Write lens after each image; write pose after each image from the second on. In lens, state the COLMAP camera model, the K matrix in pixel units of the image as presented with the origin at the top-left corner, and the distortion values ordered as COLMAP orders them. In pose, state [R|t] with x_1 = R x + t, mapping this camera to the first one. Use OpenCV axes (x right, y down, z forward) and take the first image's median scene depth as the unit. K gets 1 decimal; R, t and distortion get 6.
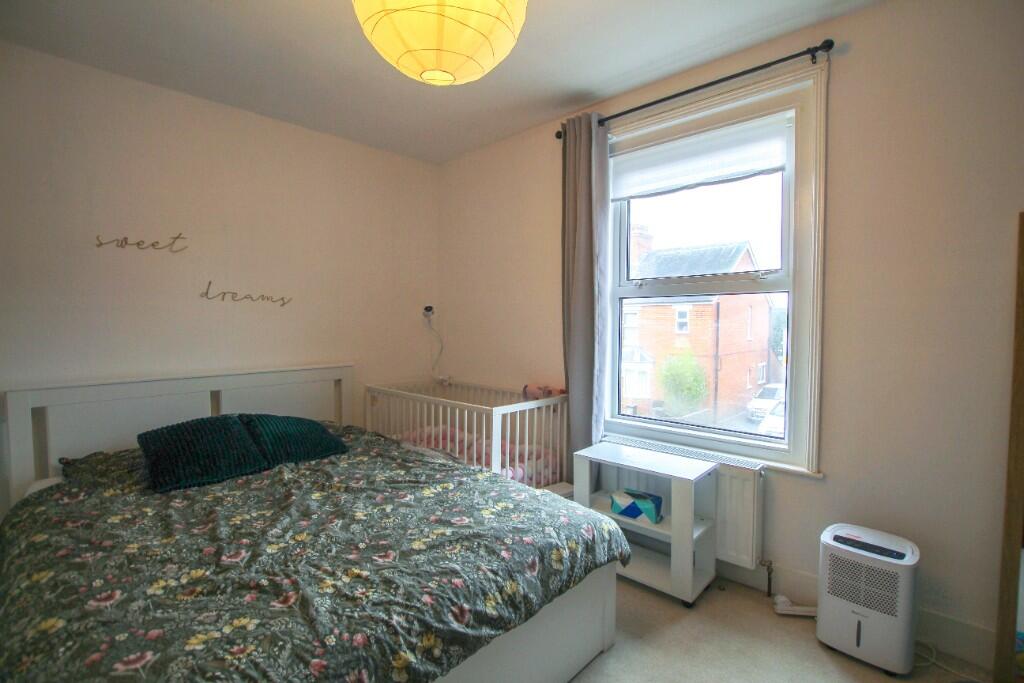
lens RADIAL K [[472.7, 0, 515.4], [0, 472.7, 343.5], [0, 0, 1]] dist [-0.025424, 0.000238]
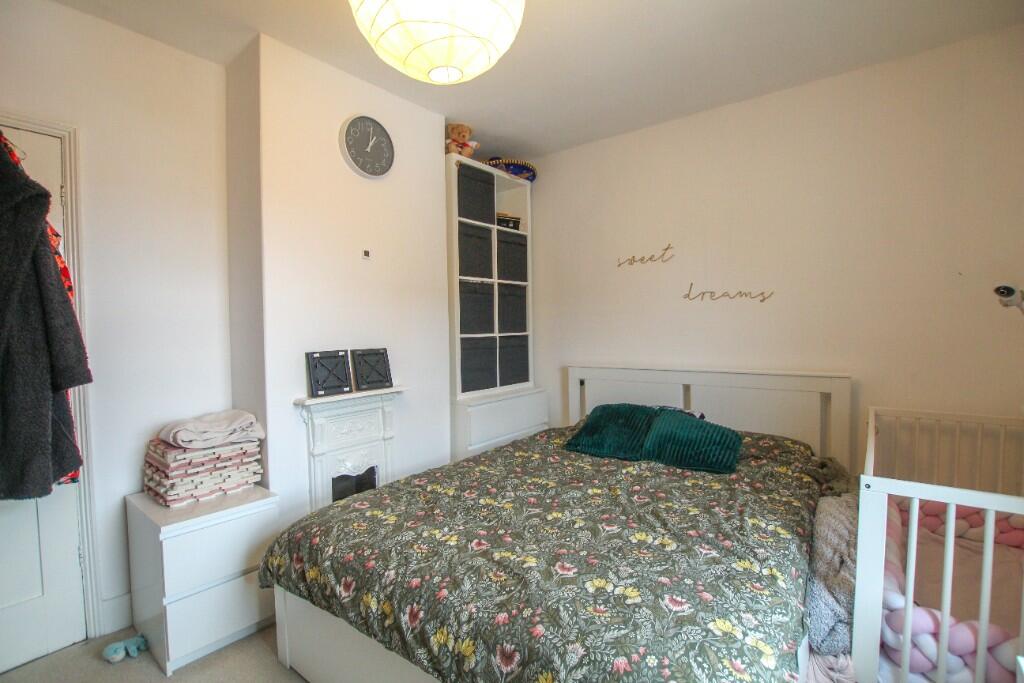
lens RADIAL K [[472.7, 0, 515.4], [0, 472.7, 343.5], [0, 0, 1]] dist [-0.025424, 0.000238]
pose [[0.091771, 0.034232, -0.995192, 0.592485], [-0.027576, 0.999113, 0.031824, -0.026207], [0.995398, 0.024522, 0.092634, 0.750681]]
